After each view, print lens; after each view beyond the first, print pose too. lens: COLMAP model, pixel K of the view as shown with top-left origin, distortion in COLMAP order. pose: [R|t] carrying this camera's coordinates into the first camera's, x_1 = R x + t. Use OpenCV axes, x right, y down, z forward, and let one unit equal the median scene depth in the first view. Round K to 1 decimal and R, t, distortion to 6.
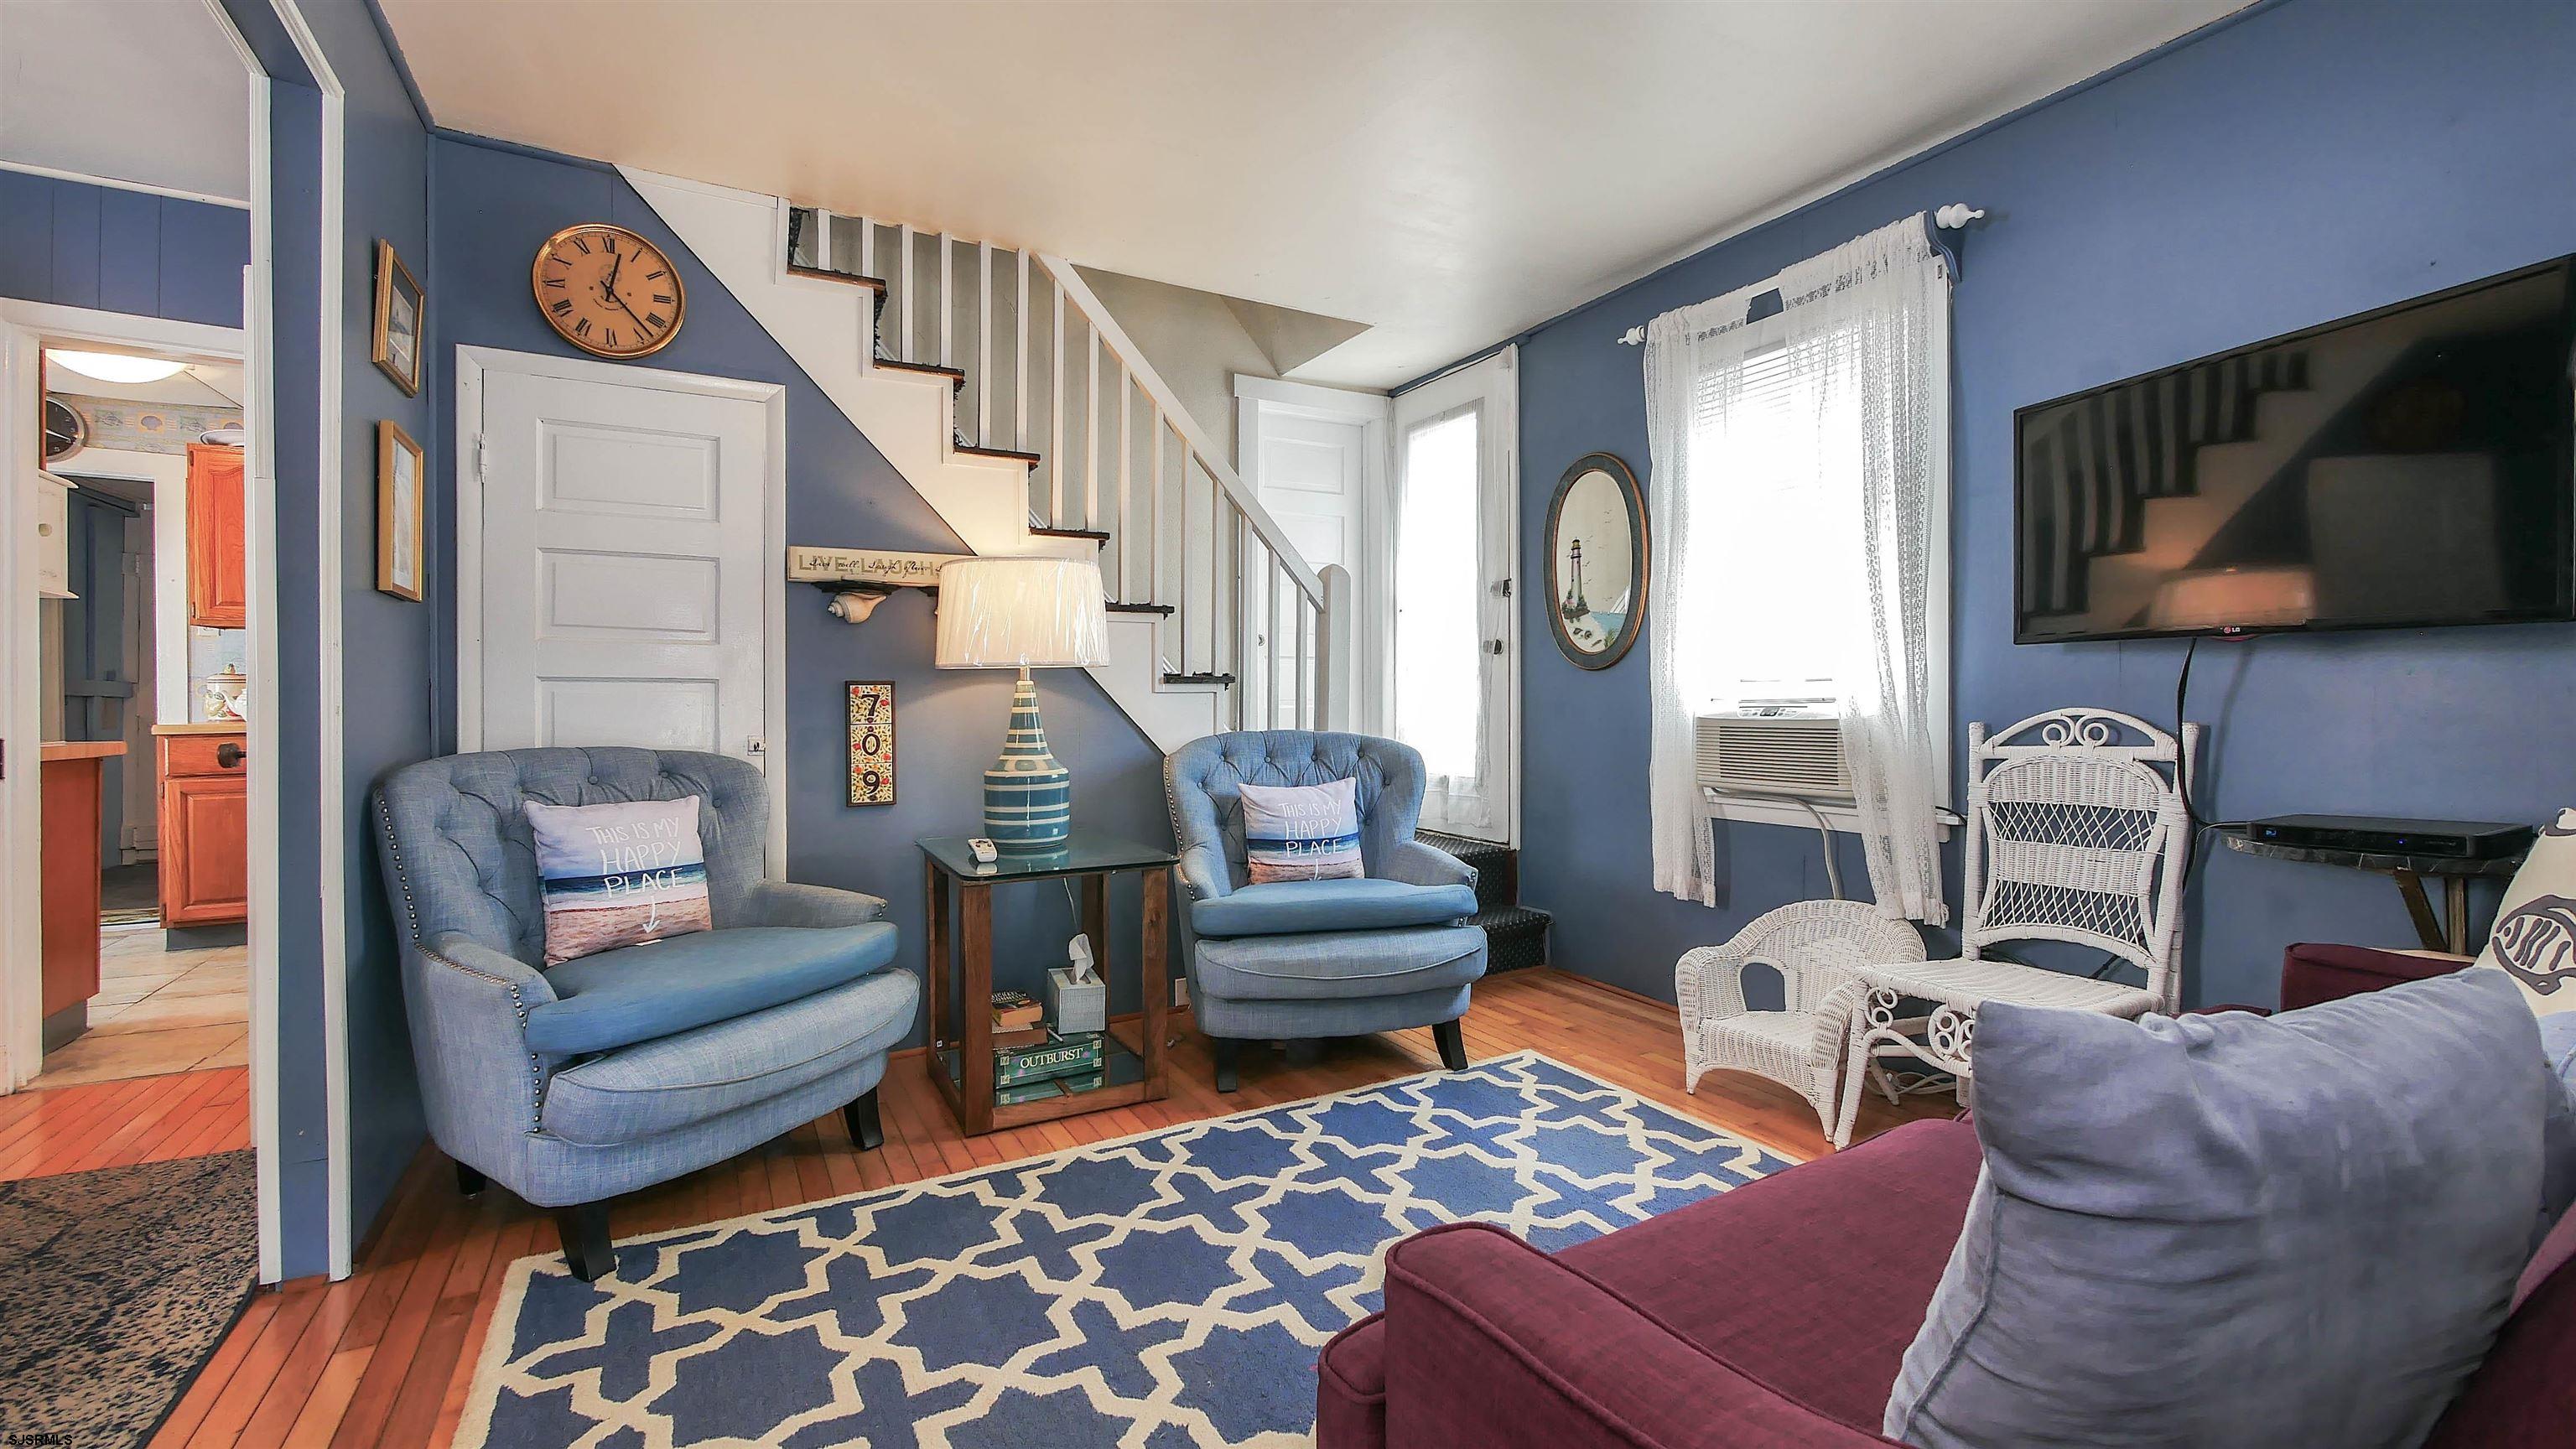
lens RADIAL K [[1059.9, 0, 1282.3], [0, 1059.9, 703.5], [0, 0, 1]] dist [-0.007484, 0.000770]
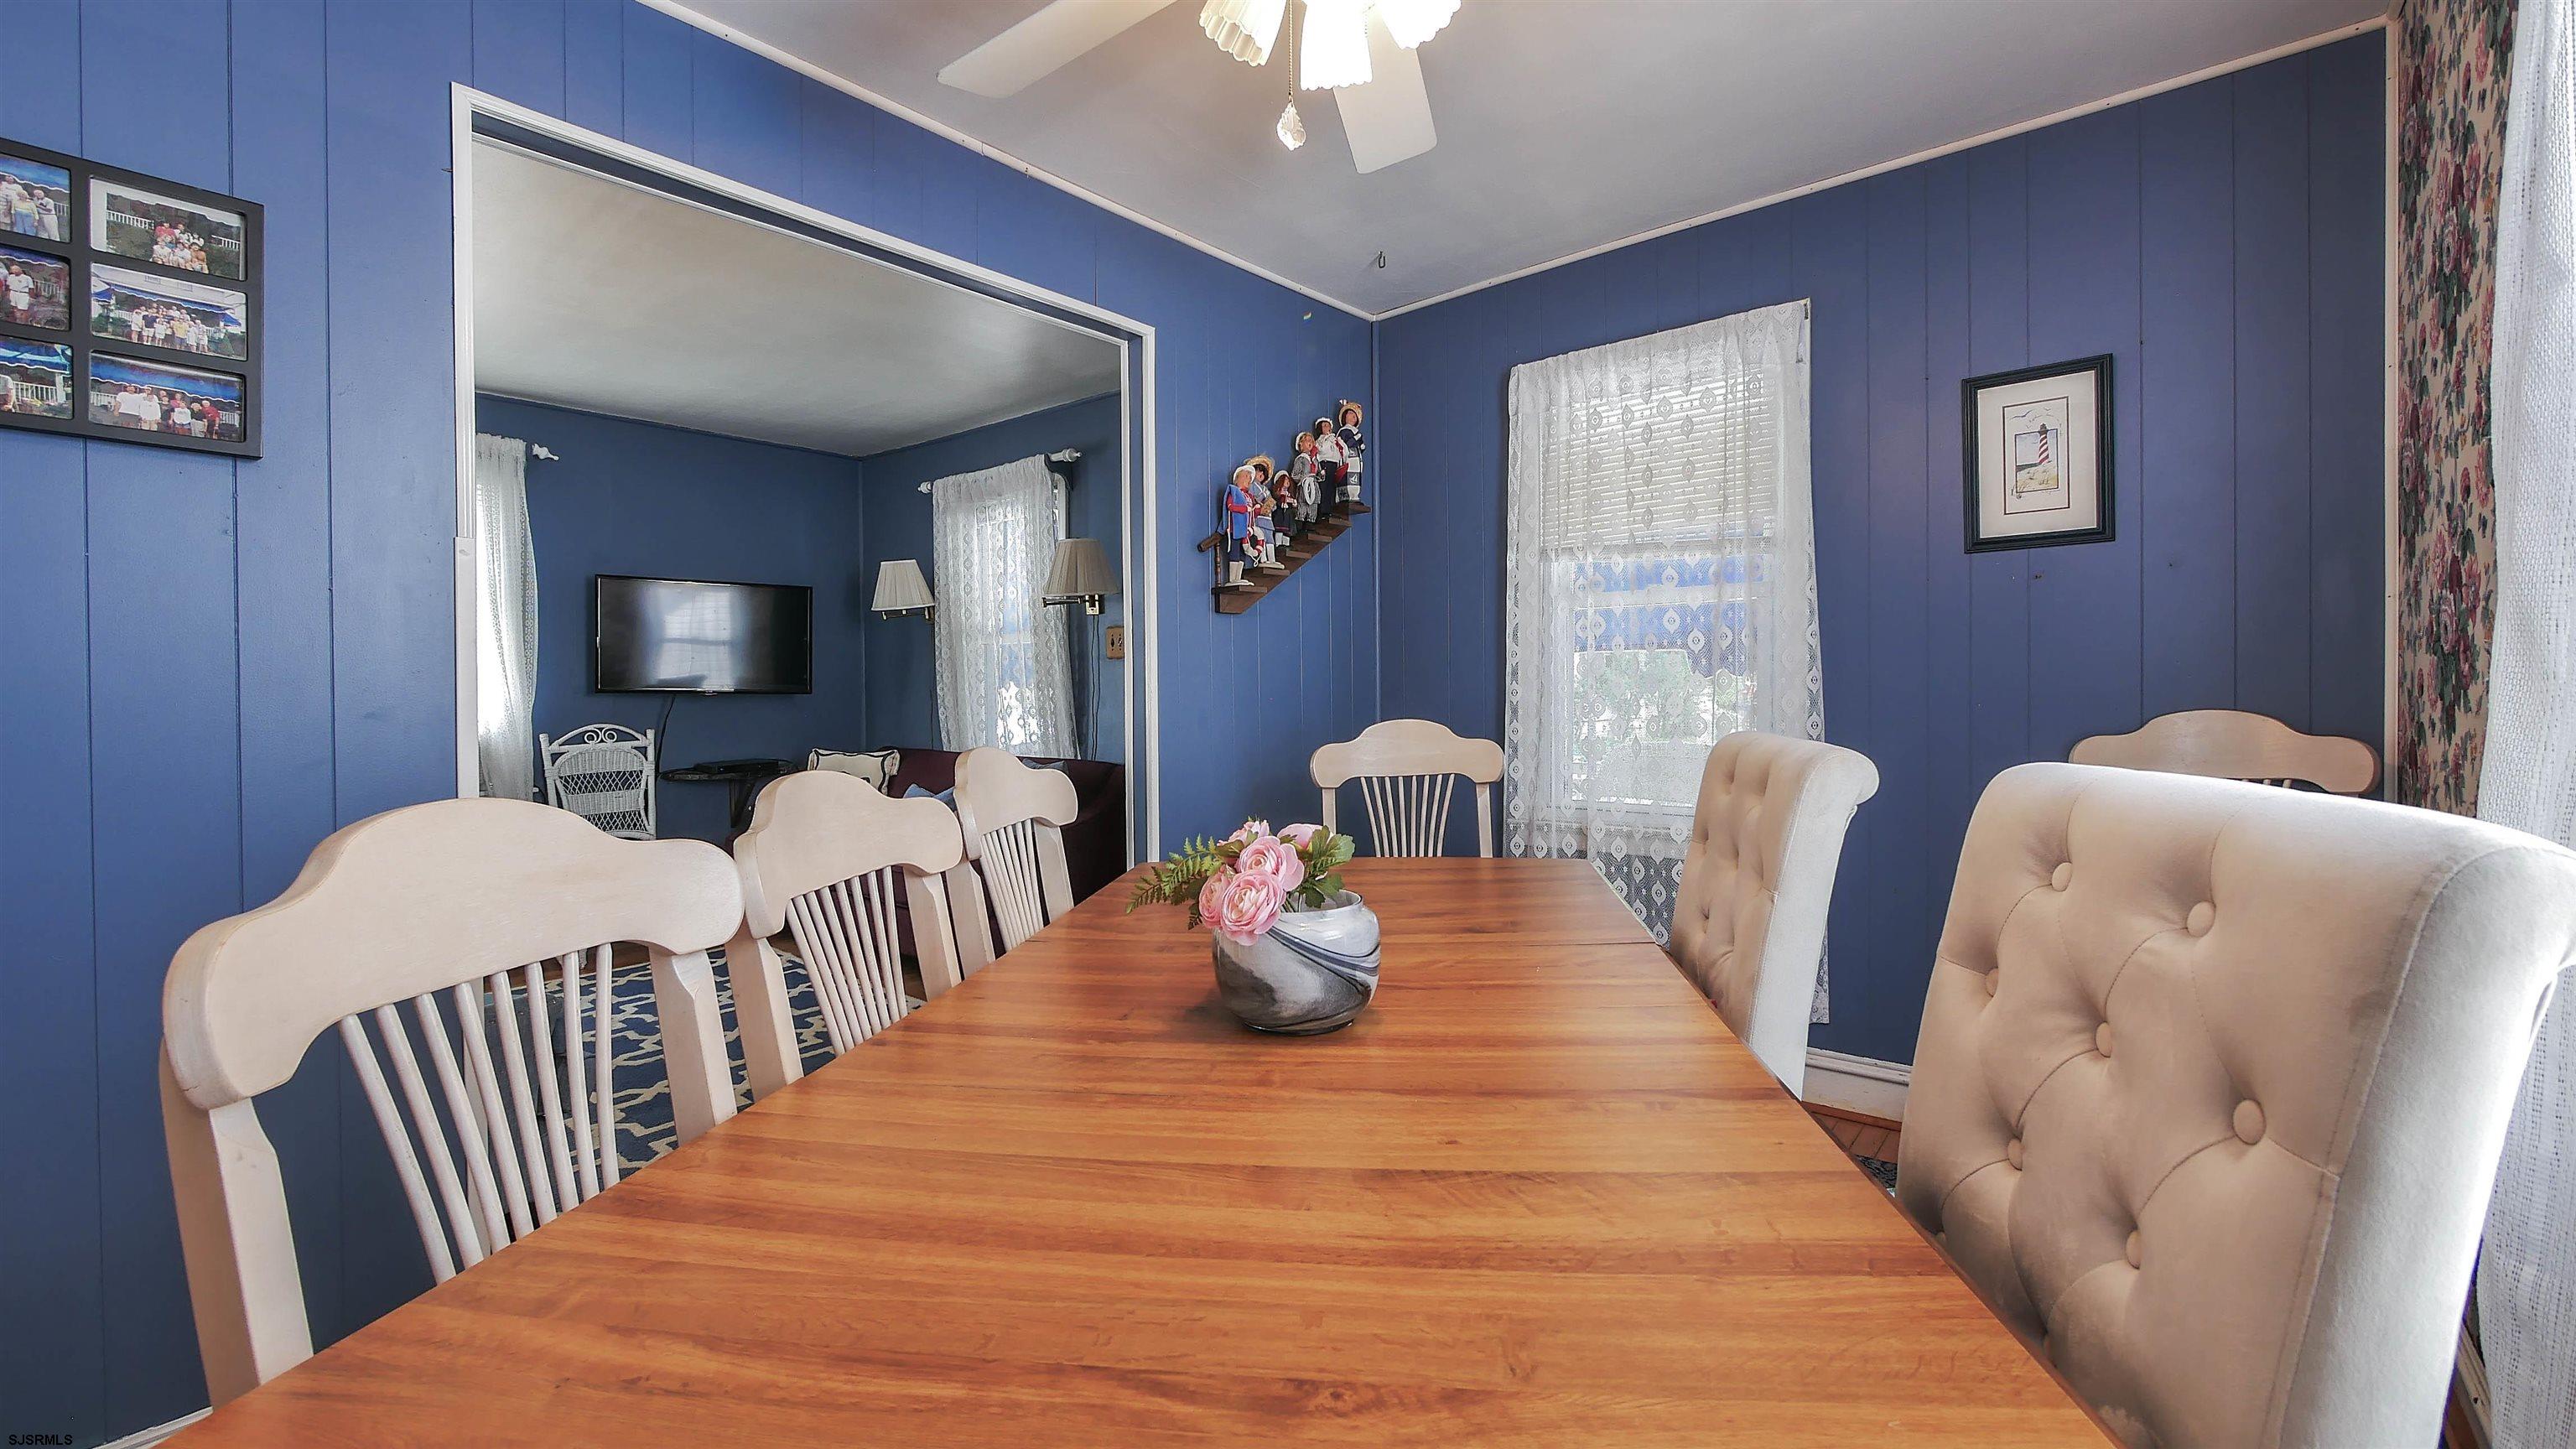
lens RADIAL K [[1059.9, 0, 1282.3], [0, 1059.9, 703.5], [0, 0, 1]] dist [-0.007484, 0.000770]
pose [[-0.356025, -0.012564, 0.934392, -1.340565], [0.007790, 0.999835, 0.016412, -0.048701], [-0.934444, 0.013122, -0.355868, 0.419468]]
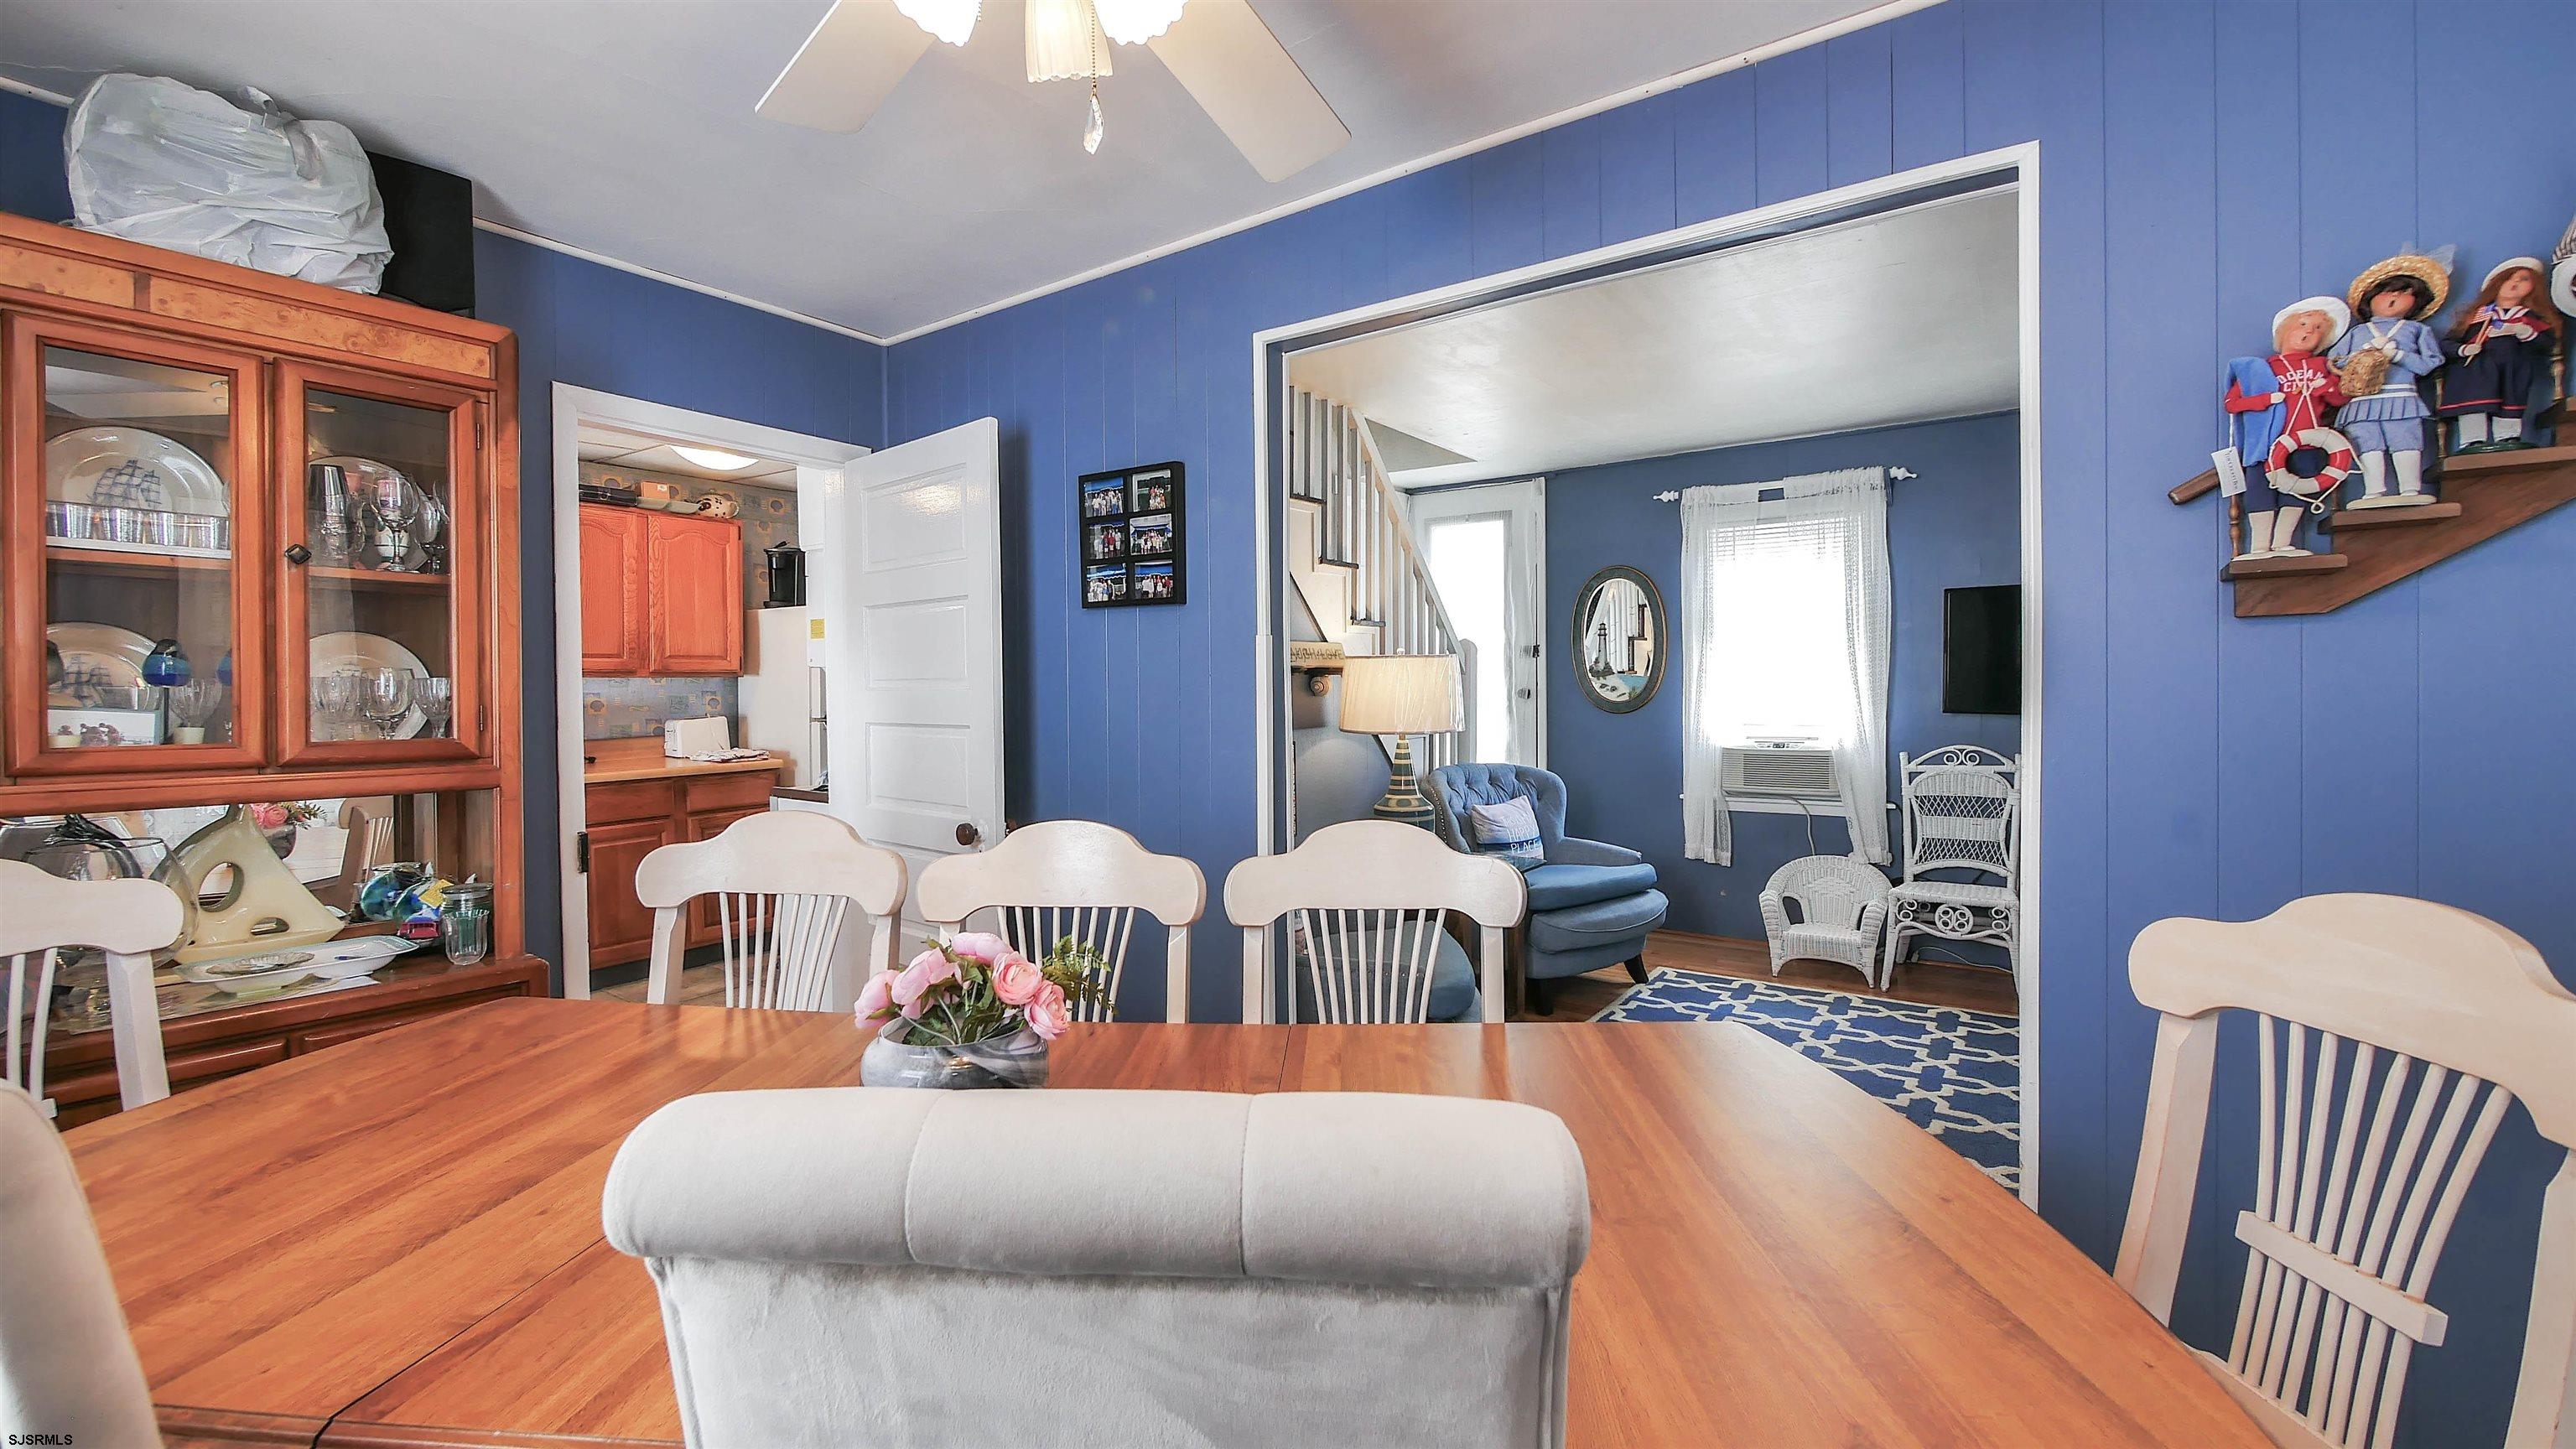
lens RADIAL K [[1059.9, 0, 1282.3], [0, 1059.9, 703.5], [0, 0, 1]] dist [-0.007484, 0.000770]
pose [[0.905586, -0.013252, 0.423956, -0.983255], [0.008034, 0.999868, 0.014092, -0.090688], [-0.424087, -0.009355, 0.905573, -0.176877]]
